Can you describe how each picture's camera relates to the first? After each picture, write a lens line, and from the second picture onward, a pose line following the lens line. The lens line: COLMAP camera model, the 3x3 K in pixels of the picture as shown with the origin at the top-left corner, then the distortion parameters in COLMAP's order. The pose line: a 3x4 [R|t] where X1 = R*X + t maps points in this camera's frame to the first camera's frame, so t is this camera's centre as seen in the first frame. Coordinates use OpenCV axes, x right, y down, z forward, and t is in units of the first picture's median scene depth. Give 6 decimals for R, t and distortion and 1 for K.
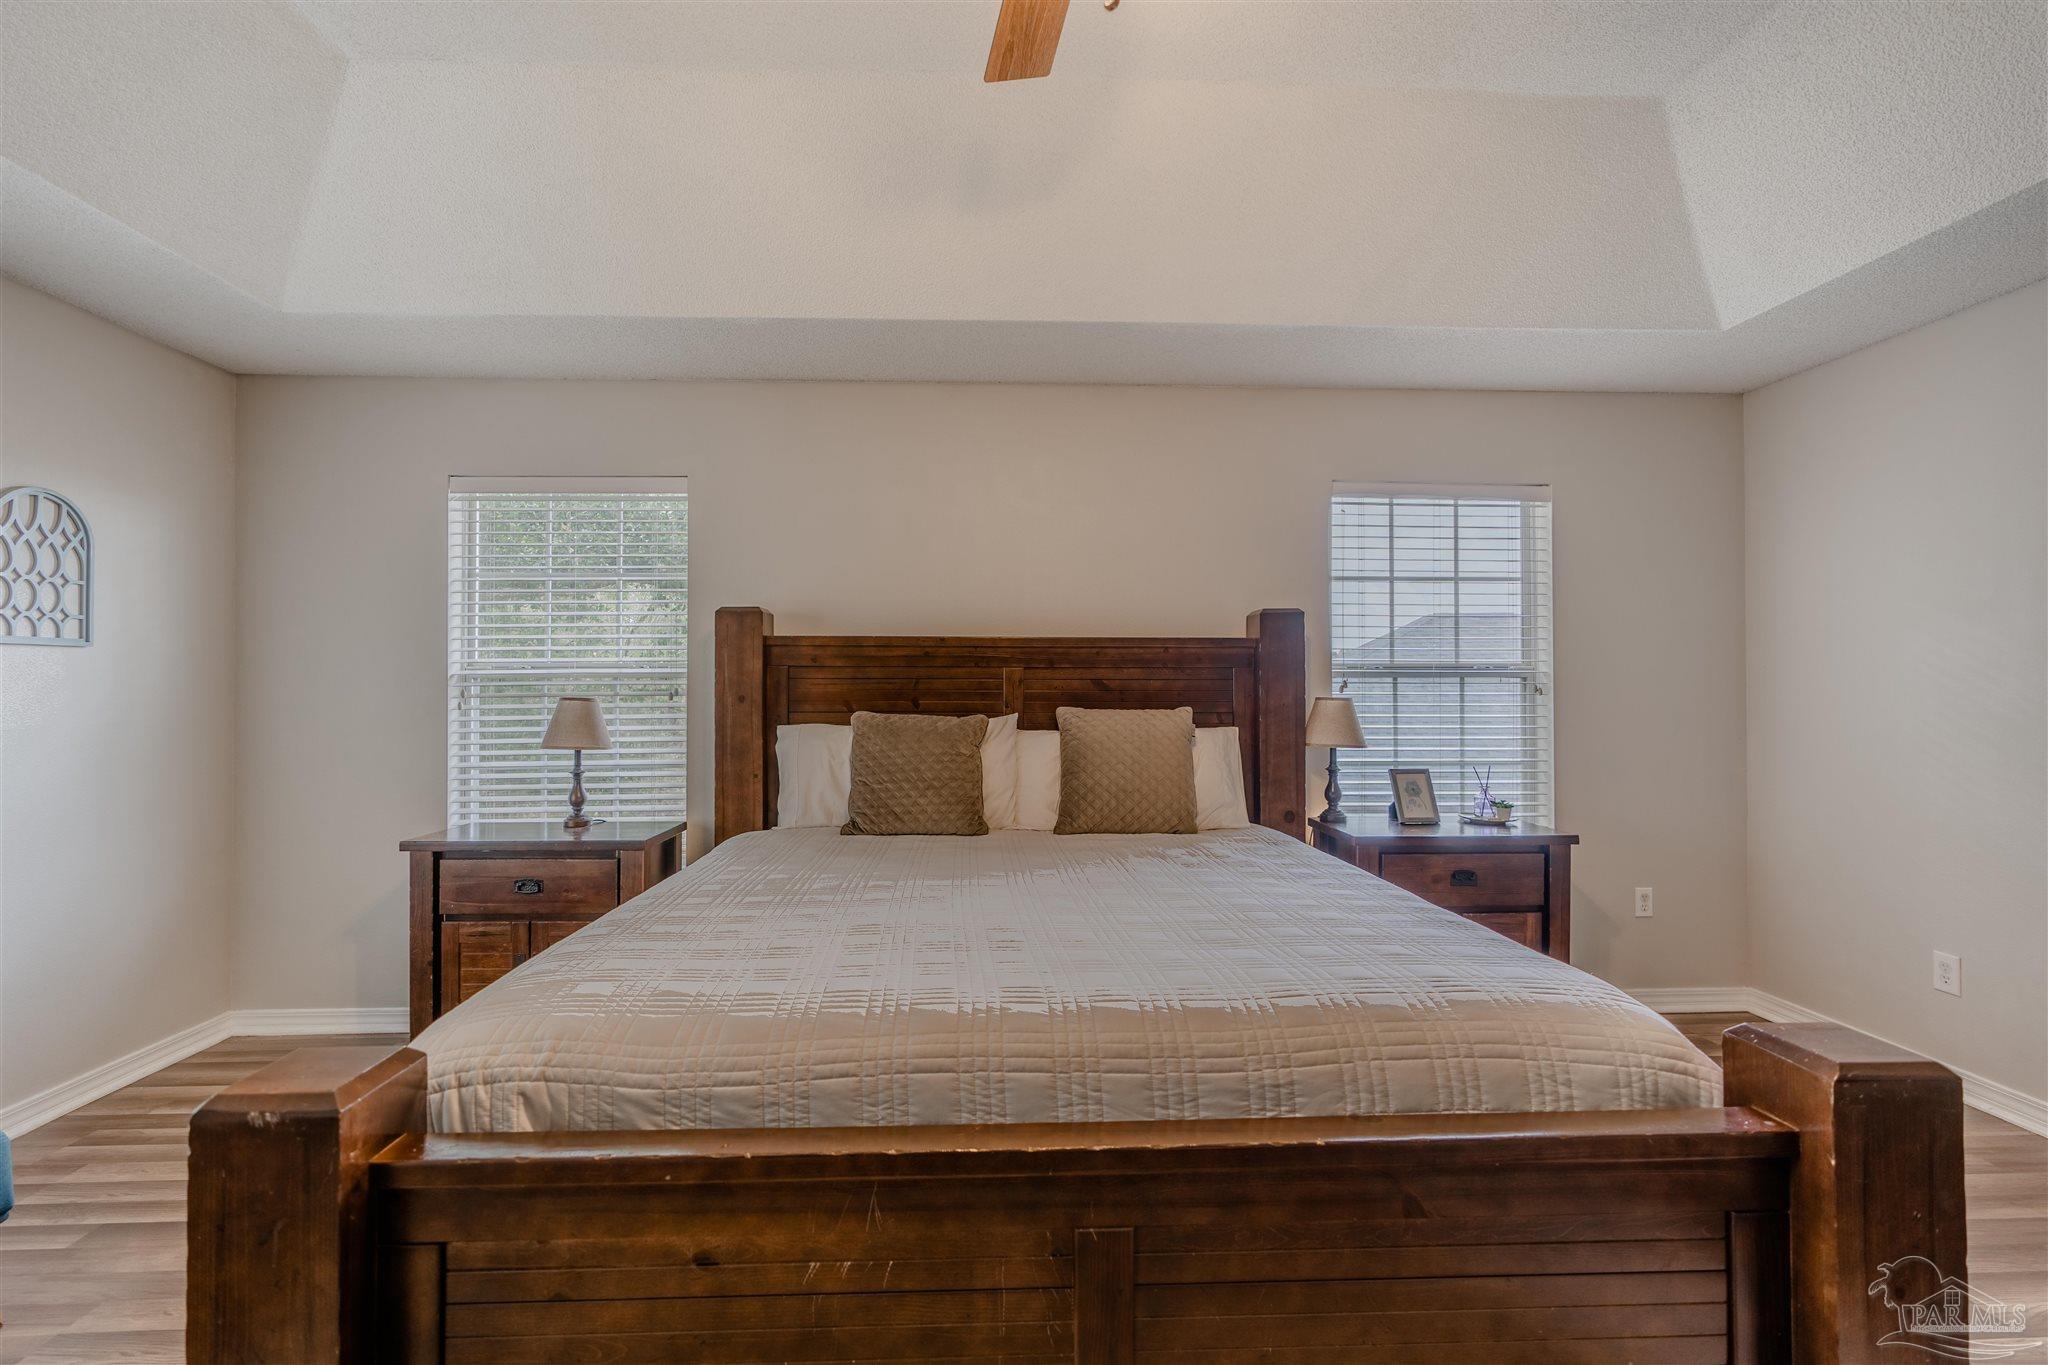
lens RADIAL K [[919.9, 0, 1016.7], [0, 919.9, 679.0], [0, 0, 1]] dist [-0.003518, 0.001048]
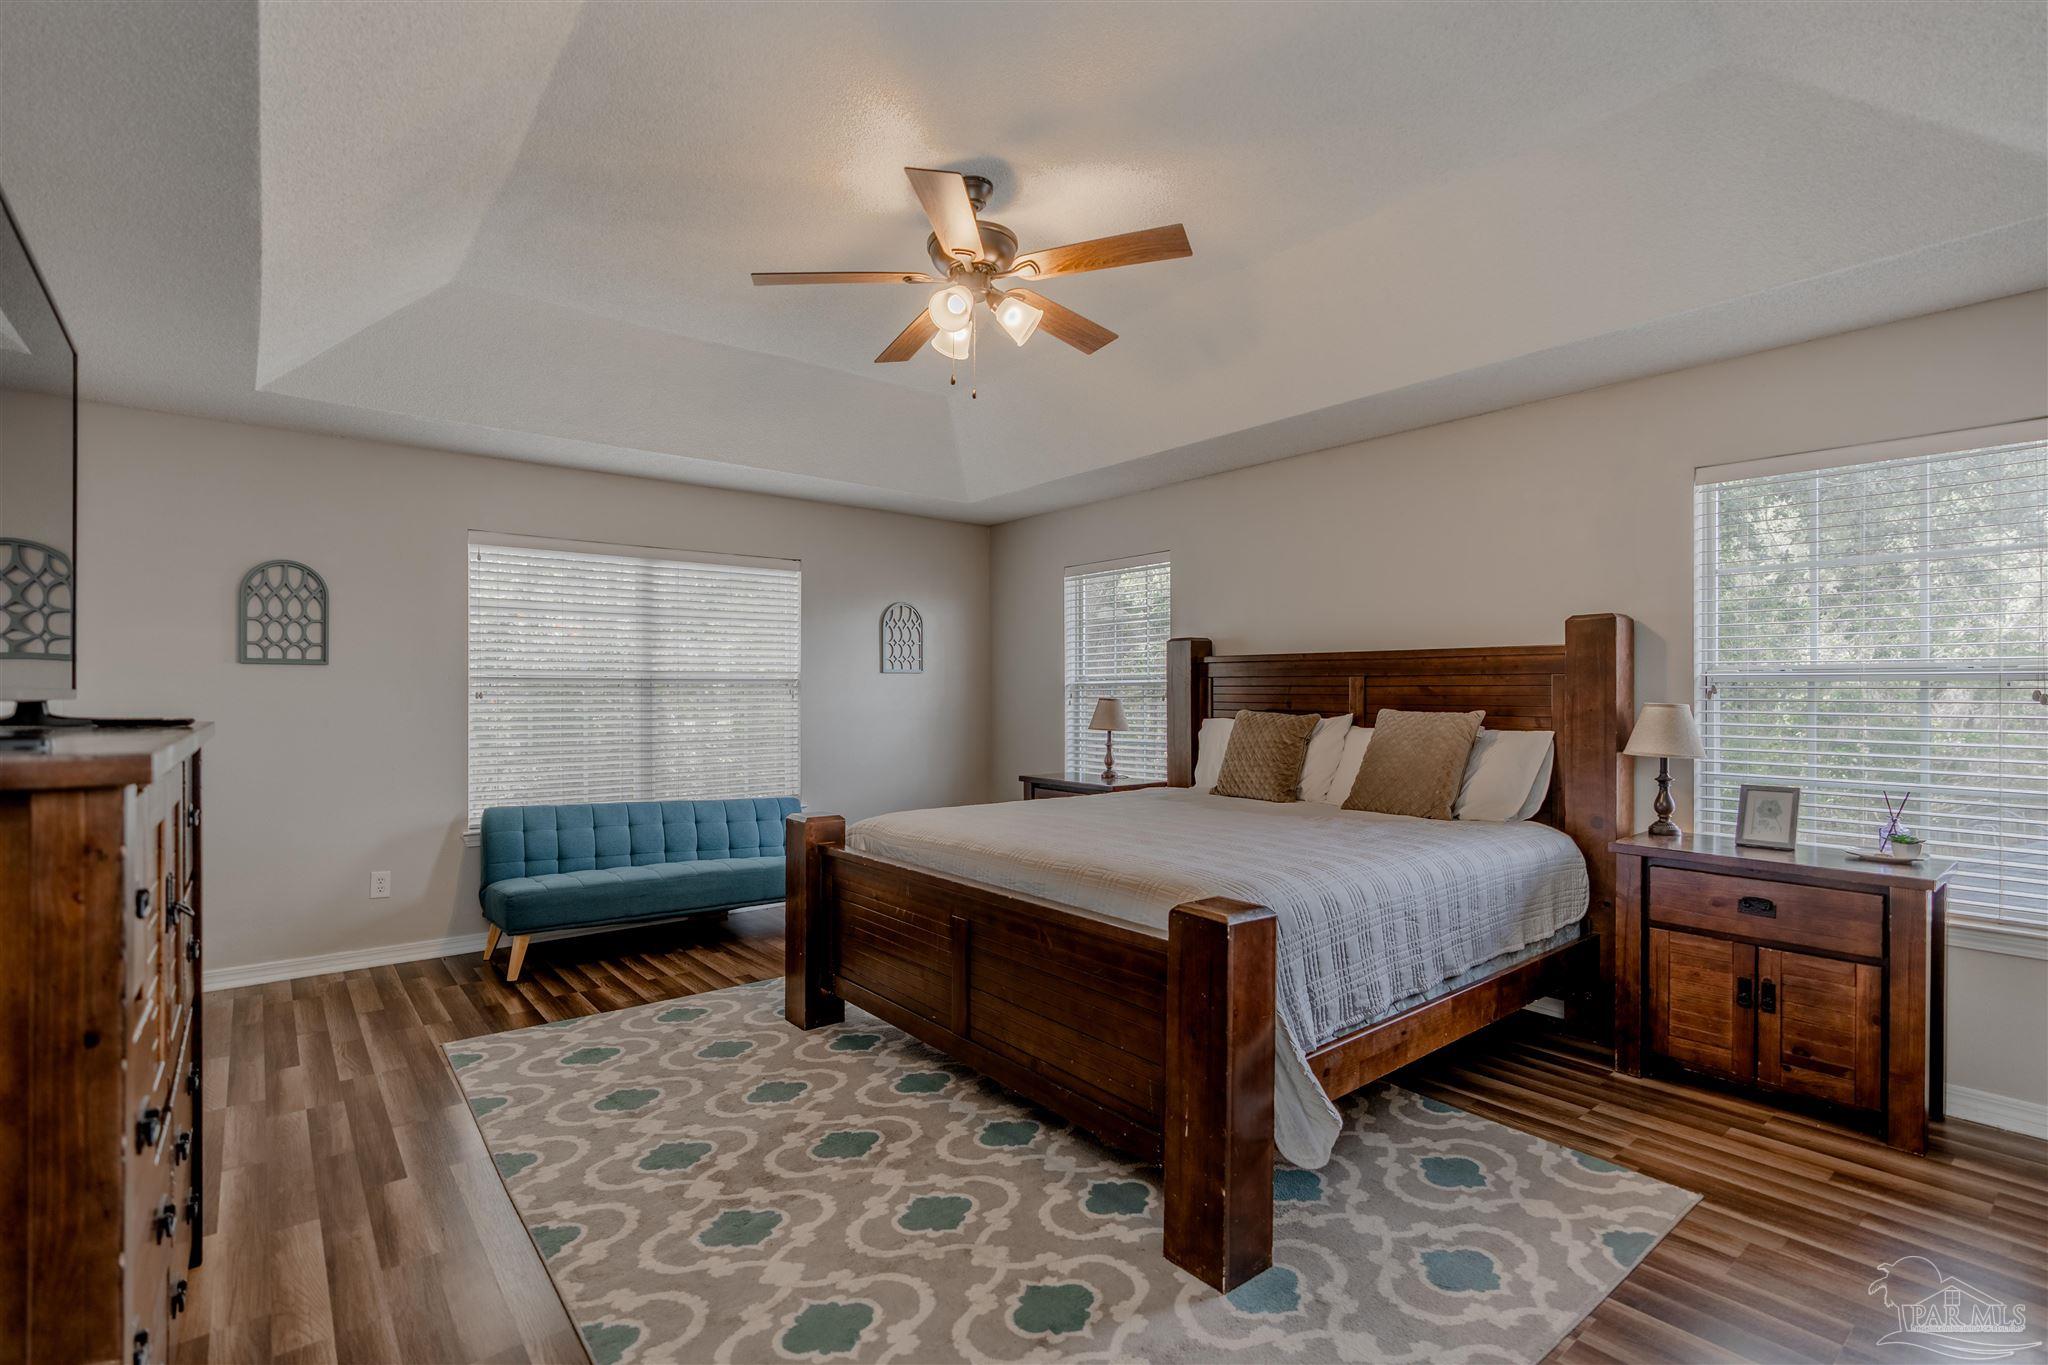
lens RADIAL K [[945.6, 0, 1005.1], [0, 945.6, 703.1], [0, 0, 1]] dist [-0.015548, 0.000023]
pose [[0.582944, 0.010389, -0.812446, 0.758206], [0.003972, 0.999870, 0.015636, 0.001453], [0.812502, -0.012342, 0.582827, -0.114367]]
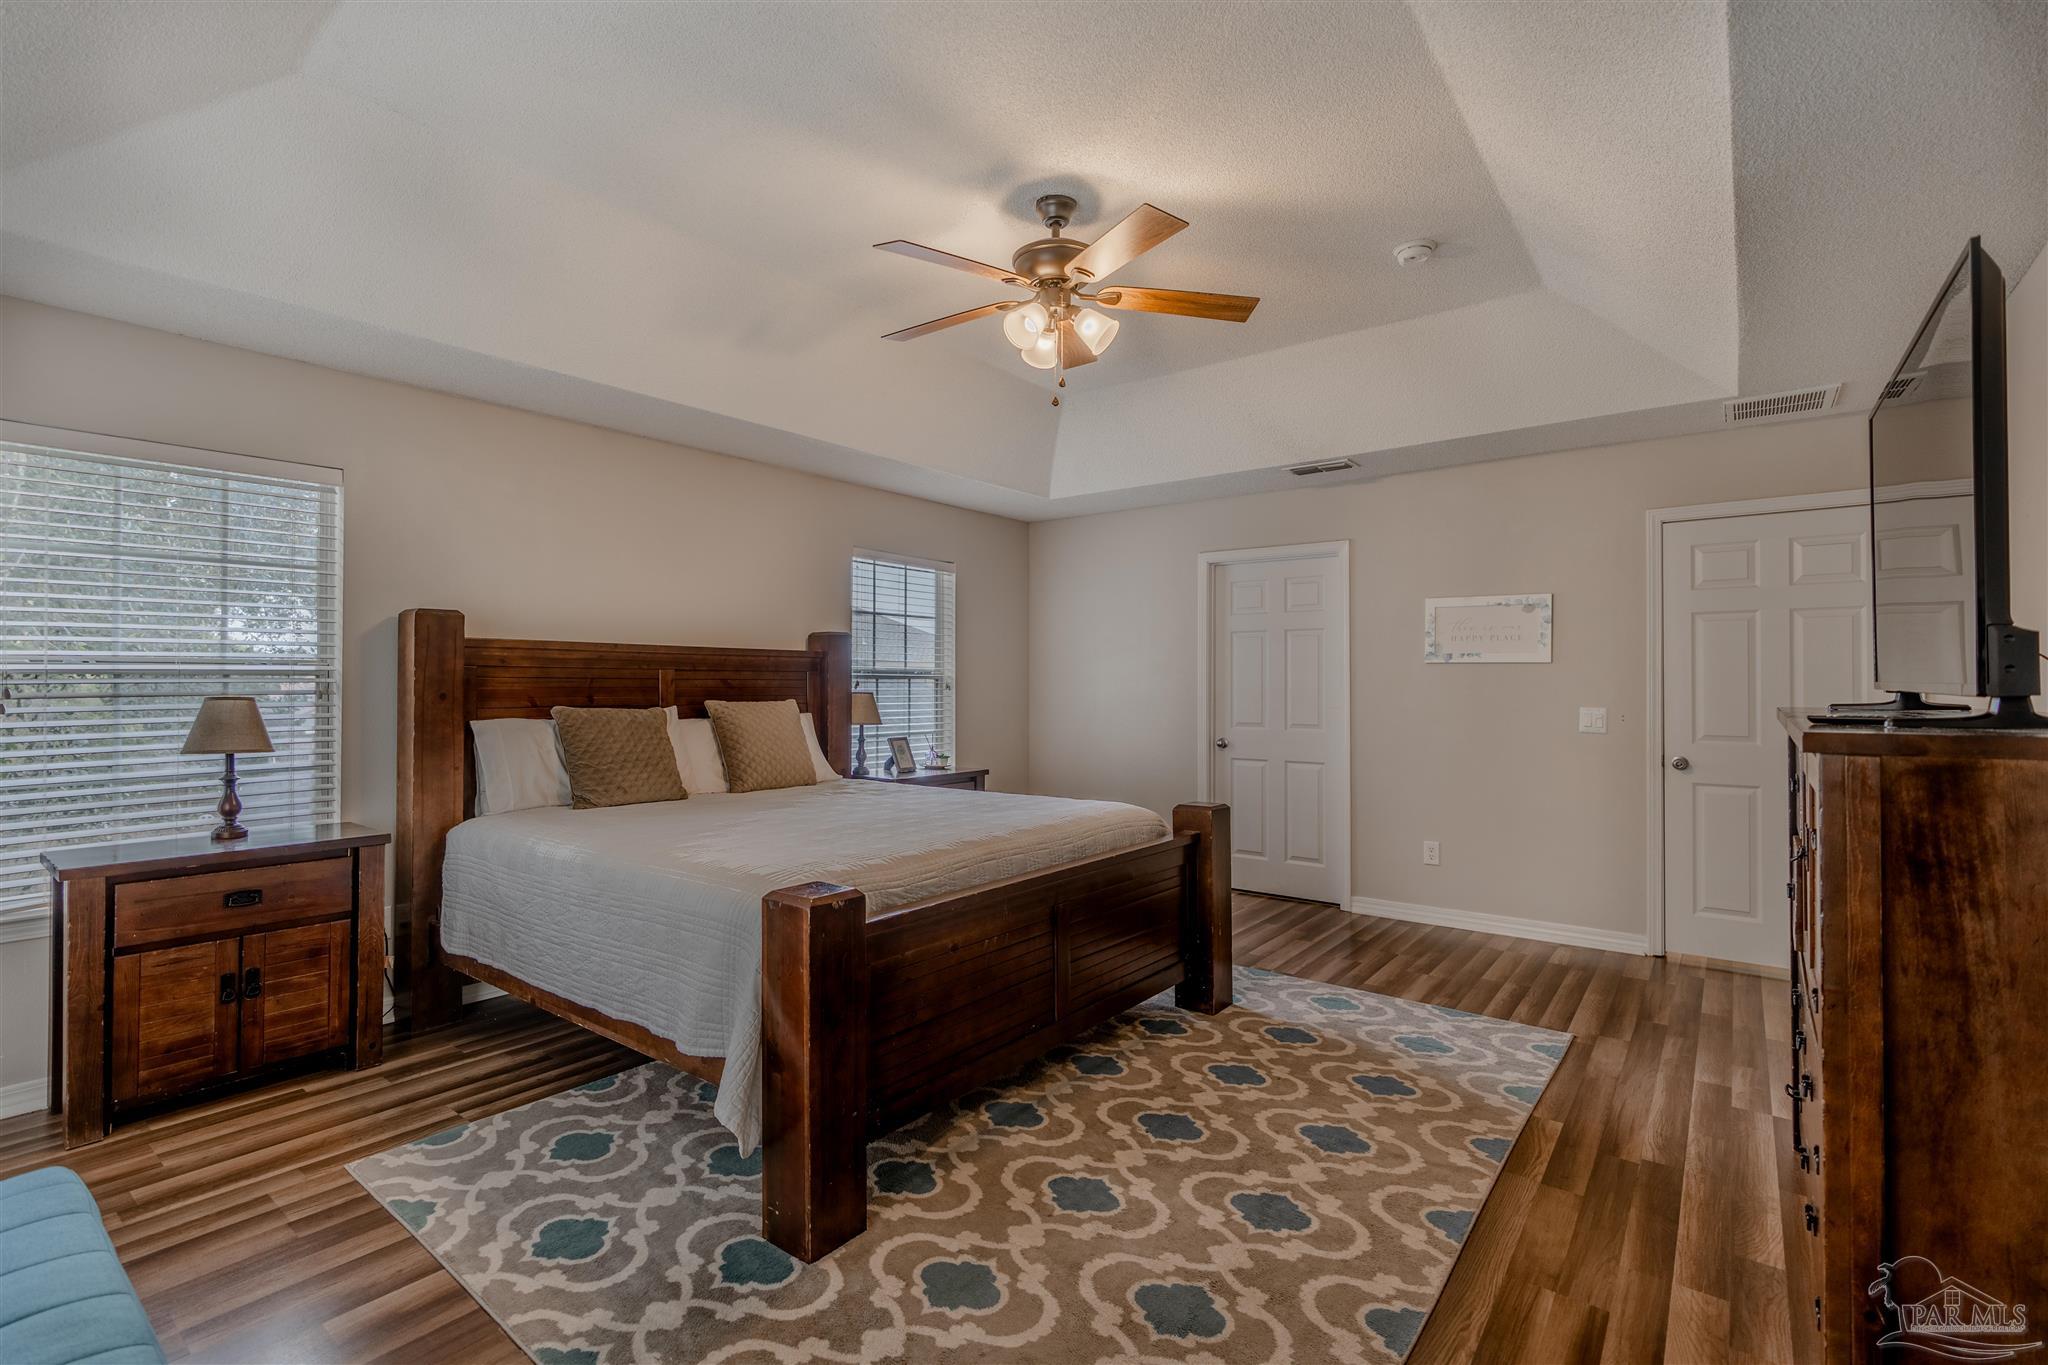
lens RADIAL K [[919.9, 0, 1016.7], [0, 919.9, 679.0], [0, 0, 1]] dist [-0.003518, 0.001048]
pose [[0.653502, 0.005039, 0.756908, -0.652884], [-0.007611, 0.999971, -0.000085, -0.003283], [-0.756886, -0.005705, 0.653522, -0.184743]]
